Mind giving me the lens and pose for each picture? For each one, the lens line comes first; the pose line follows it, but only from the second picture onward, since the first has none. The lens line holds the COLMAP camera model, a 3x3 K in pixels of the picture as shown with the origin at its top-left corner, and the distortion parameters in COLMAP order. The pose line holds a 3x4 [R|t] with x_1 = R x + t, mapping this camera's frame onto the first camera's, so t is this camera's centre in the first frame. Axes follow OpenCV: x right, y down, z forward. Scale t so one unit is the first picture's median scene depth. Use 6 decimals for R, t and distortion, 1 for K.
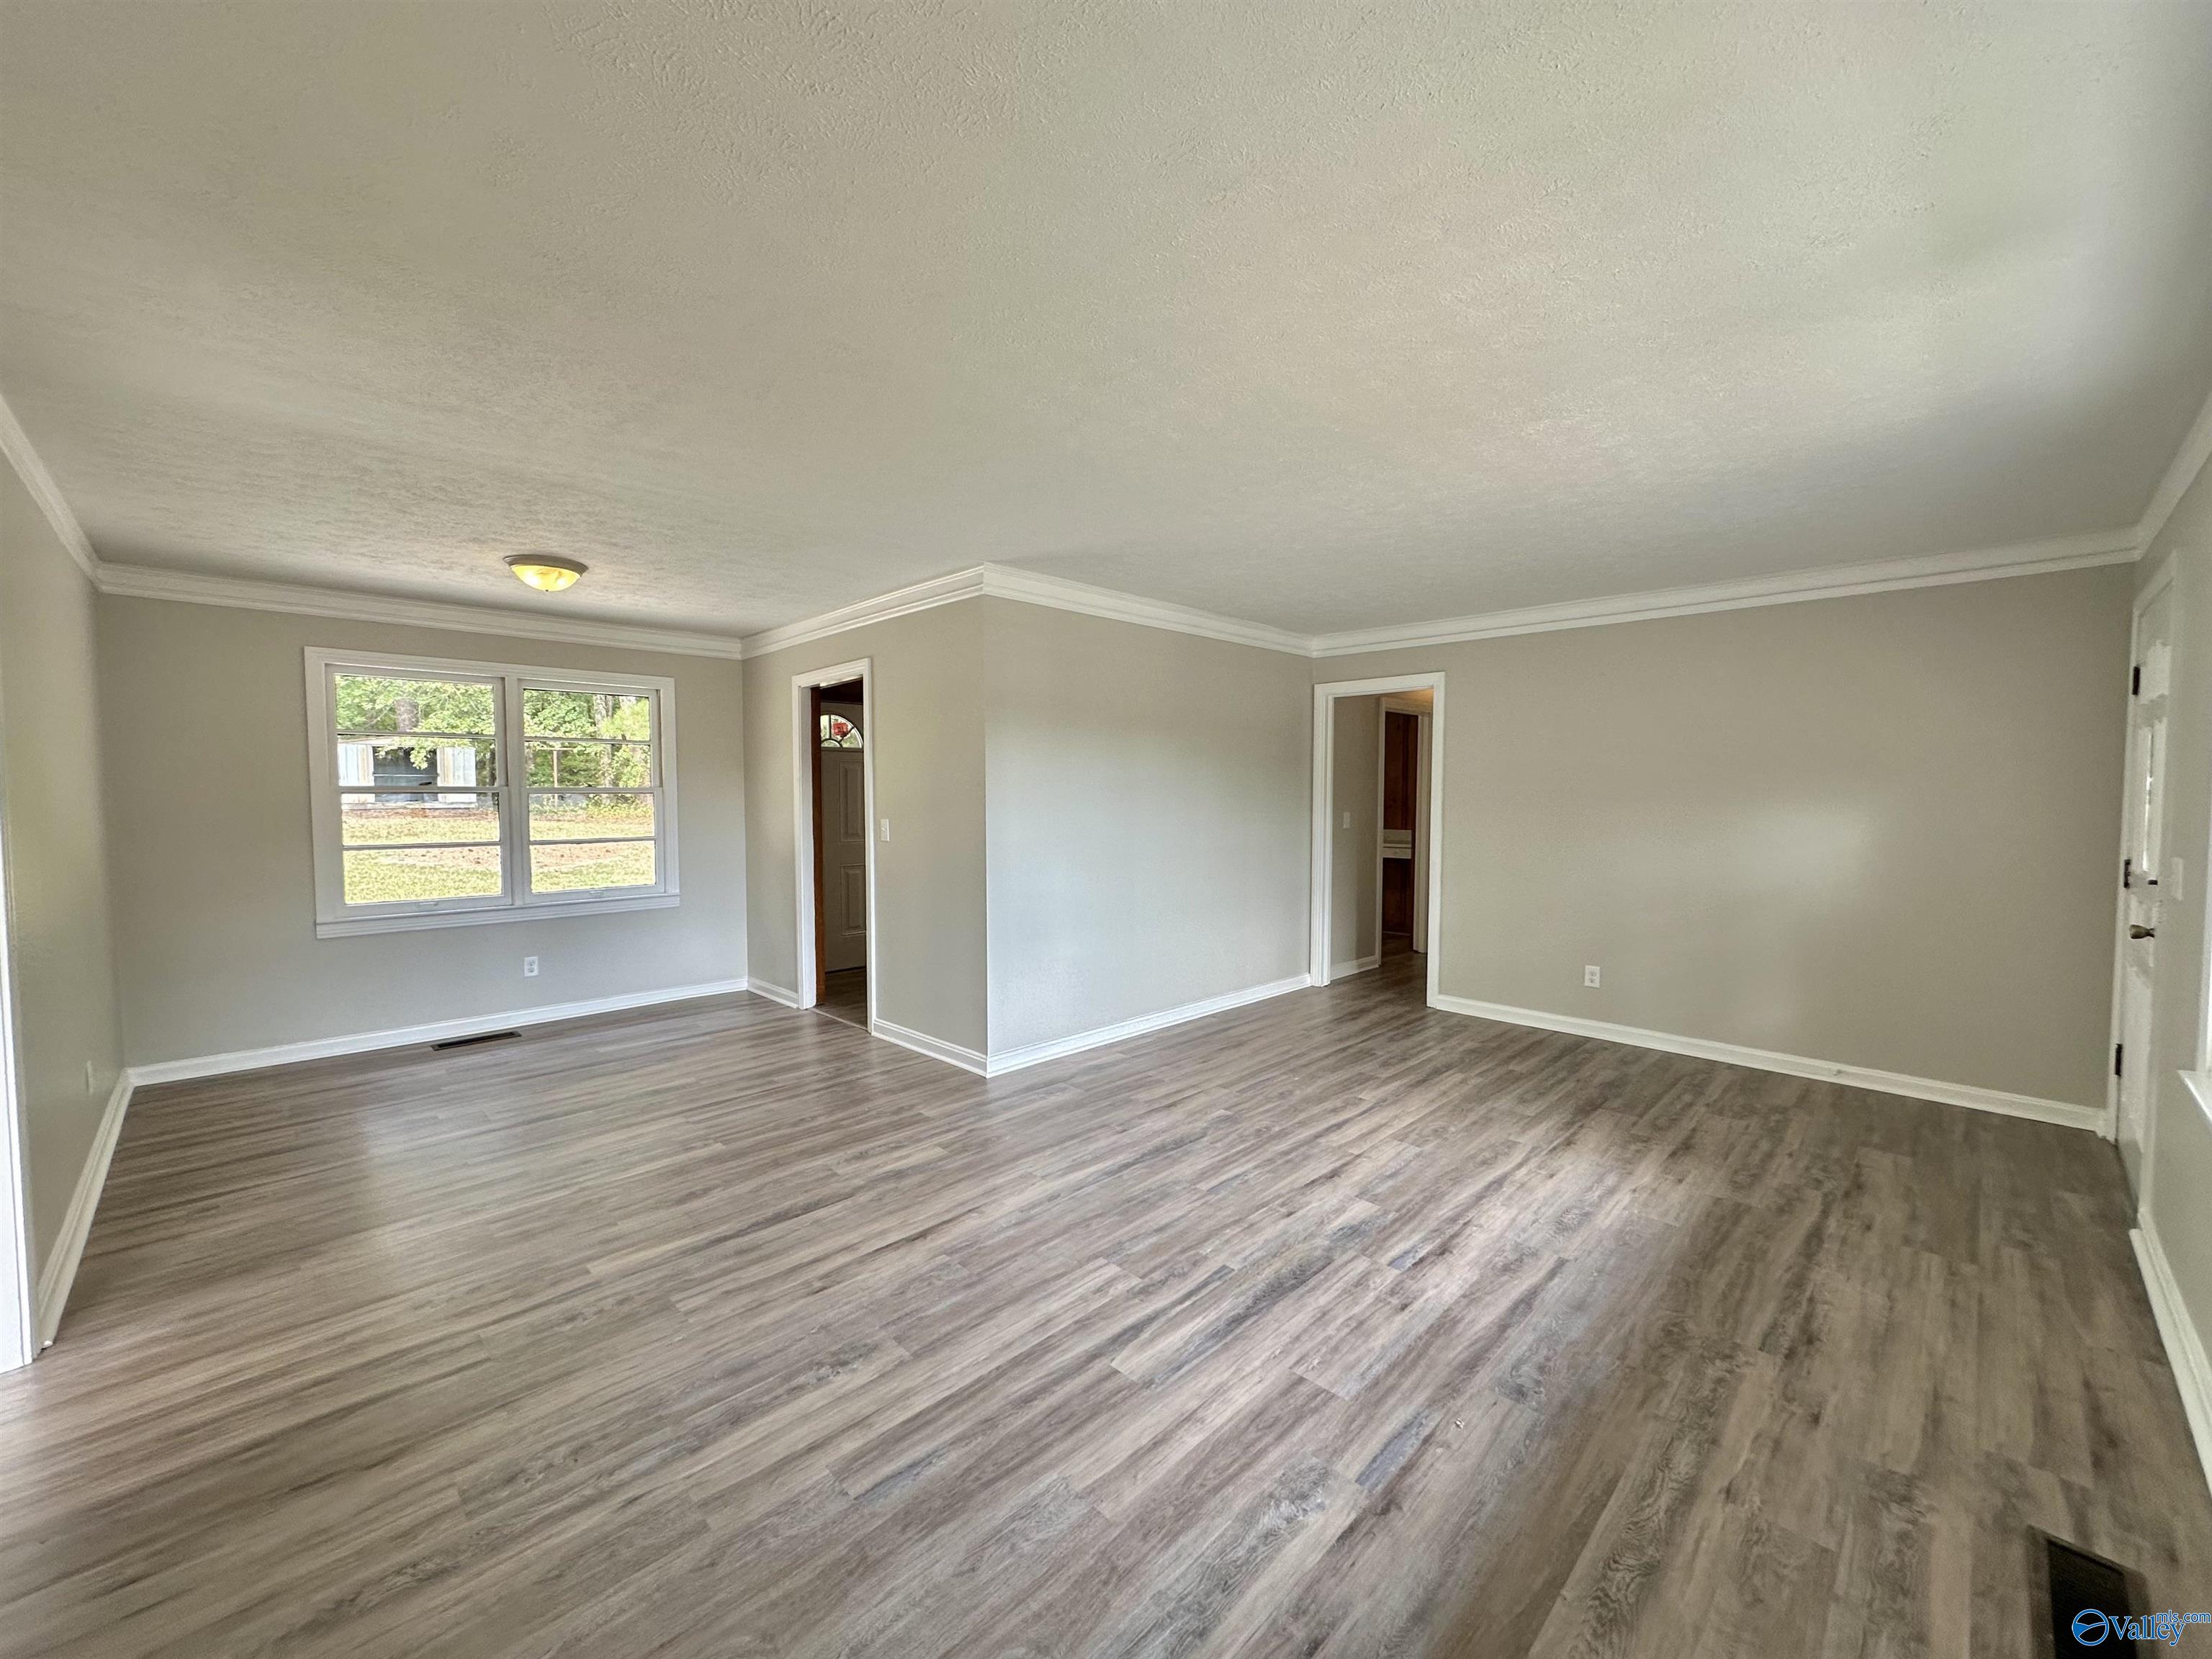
lens RADIAL K [[878.4, 0, 1075.4], [0, 878.4, 835.2], [0, 0, 1]] dist [-0.001340, -0.000077]
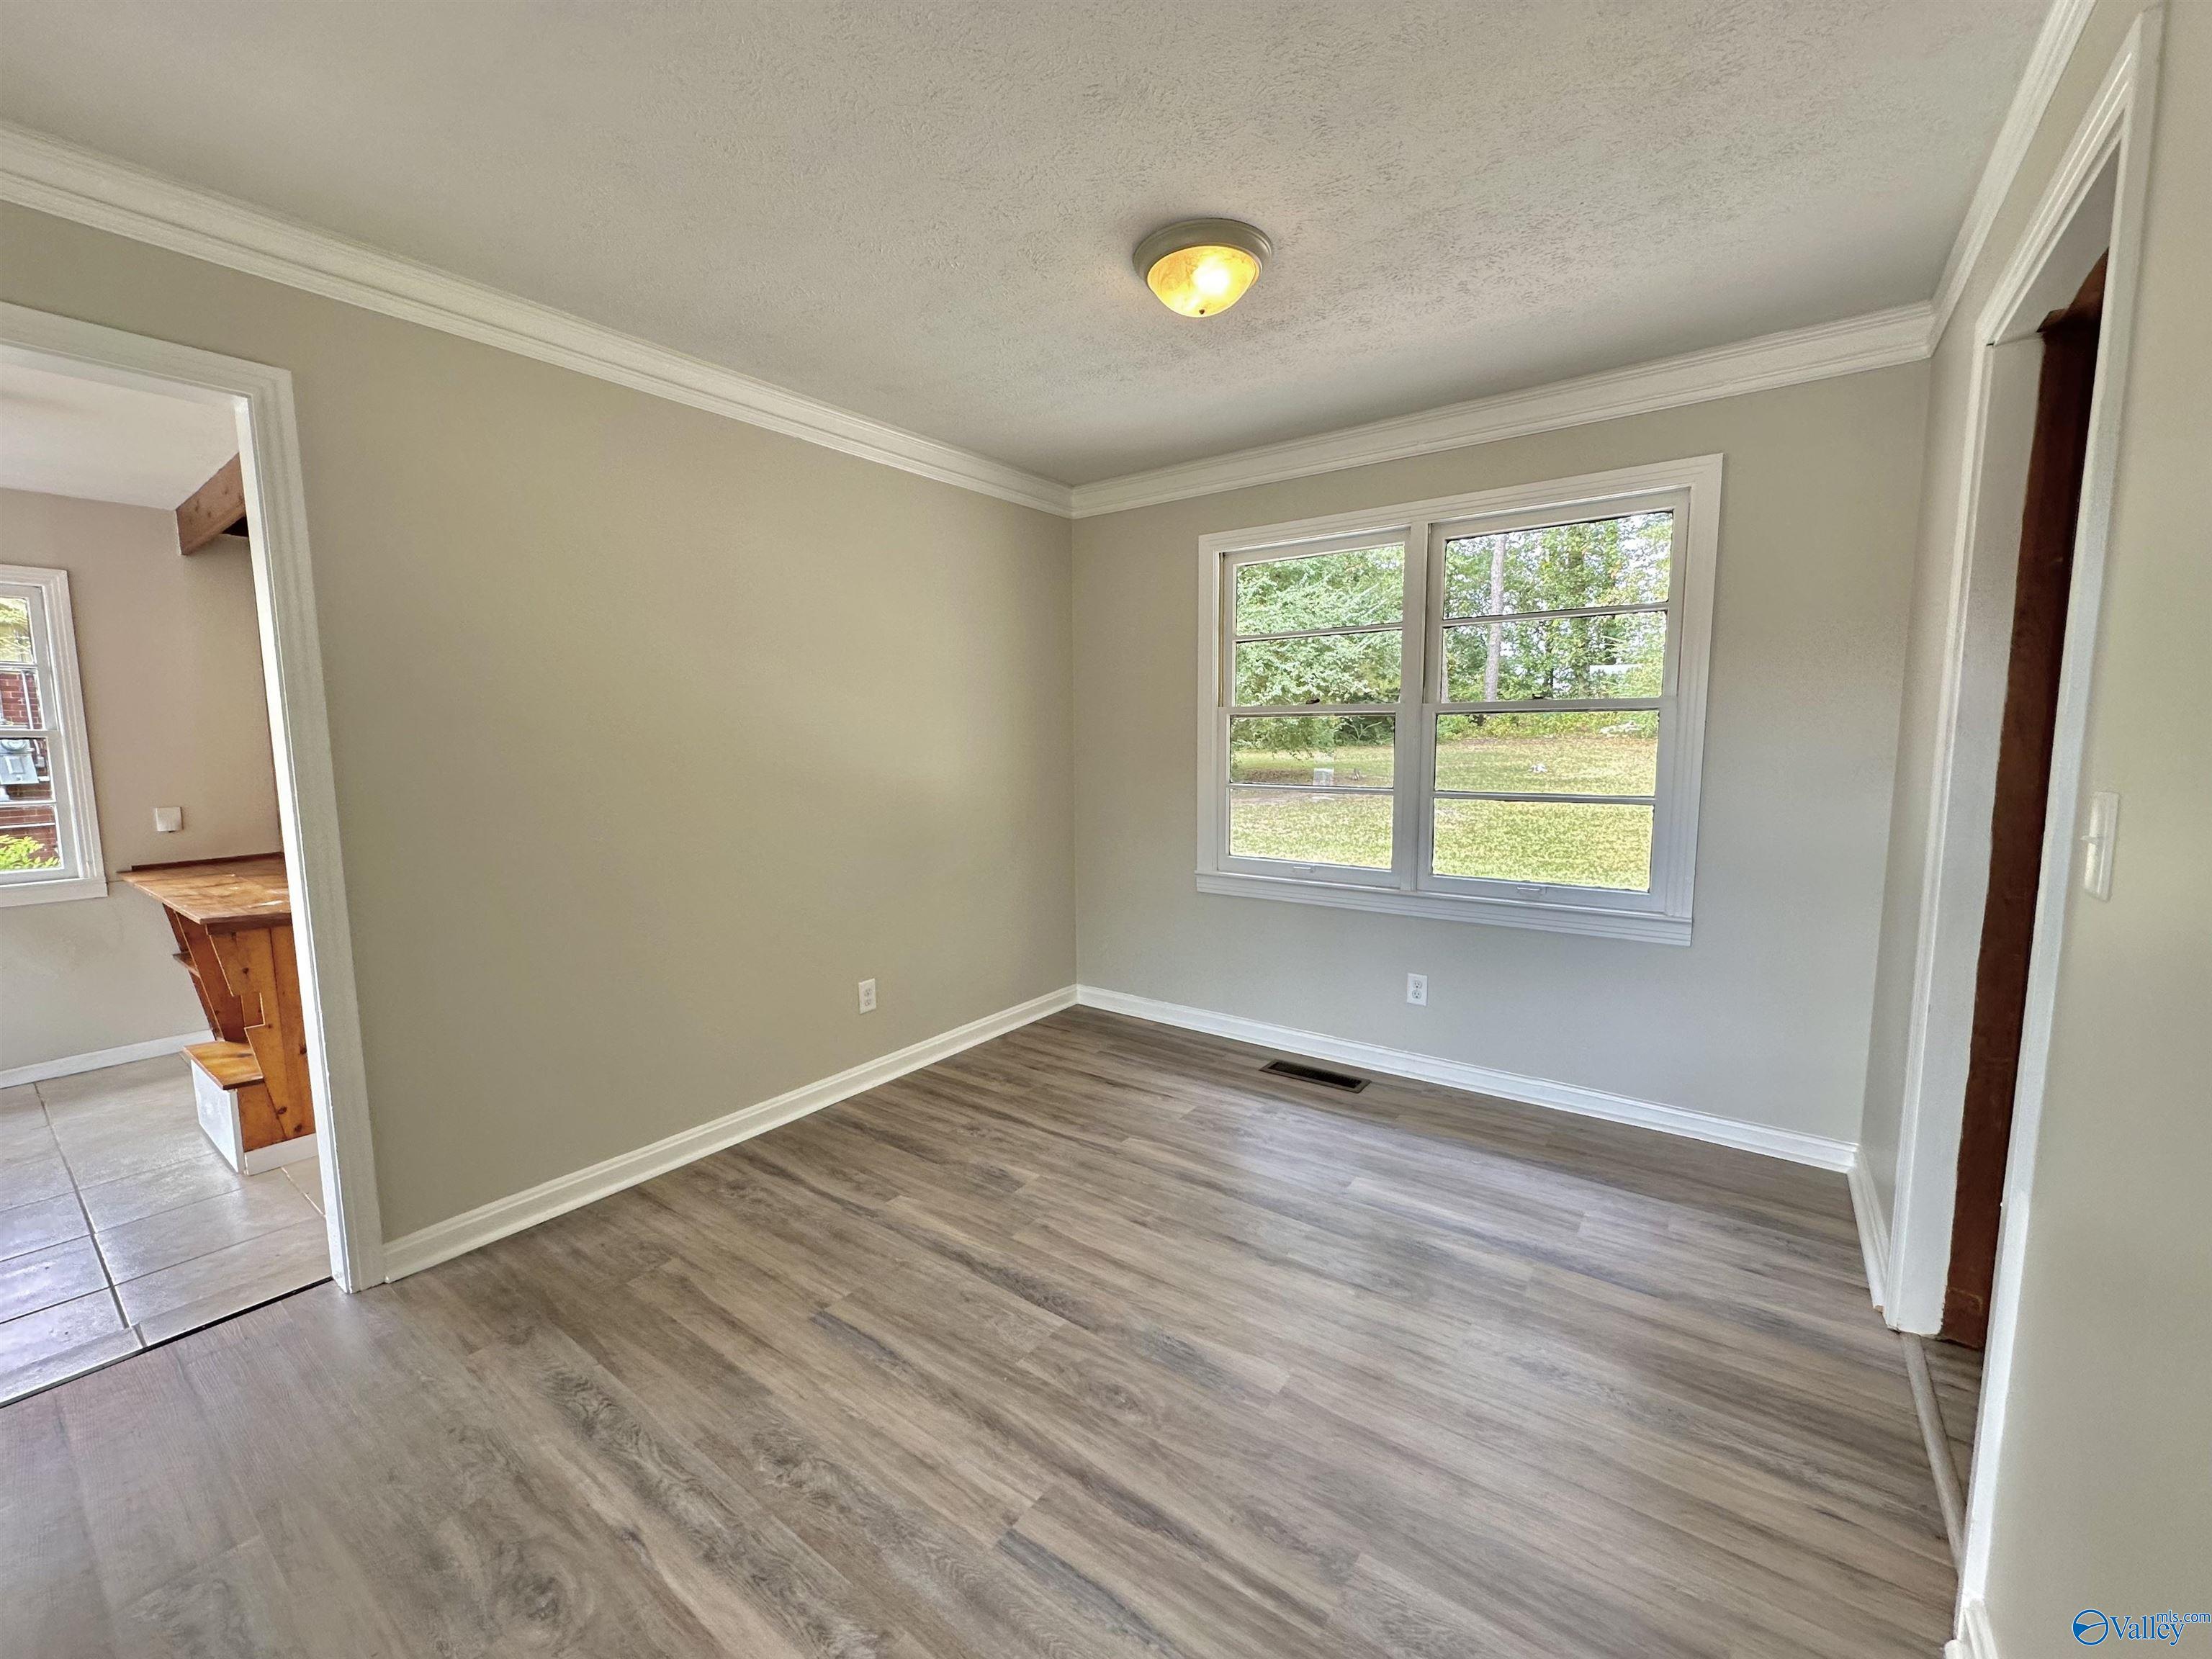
lens RADIAL K [[878.4, 0, 1112.7], [0, 878.4, 838.8], [0, 0, 1]] dist [-0.001340, -0.000077]
pose [[0.173653, 0.117856, -0.977729, -0.055272], [-0.036652, 0.992899, 0.113175, -0.022859], [0.984125, 0.016183, 0.176740, 0.708176]]
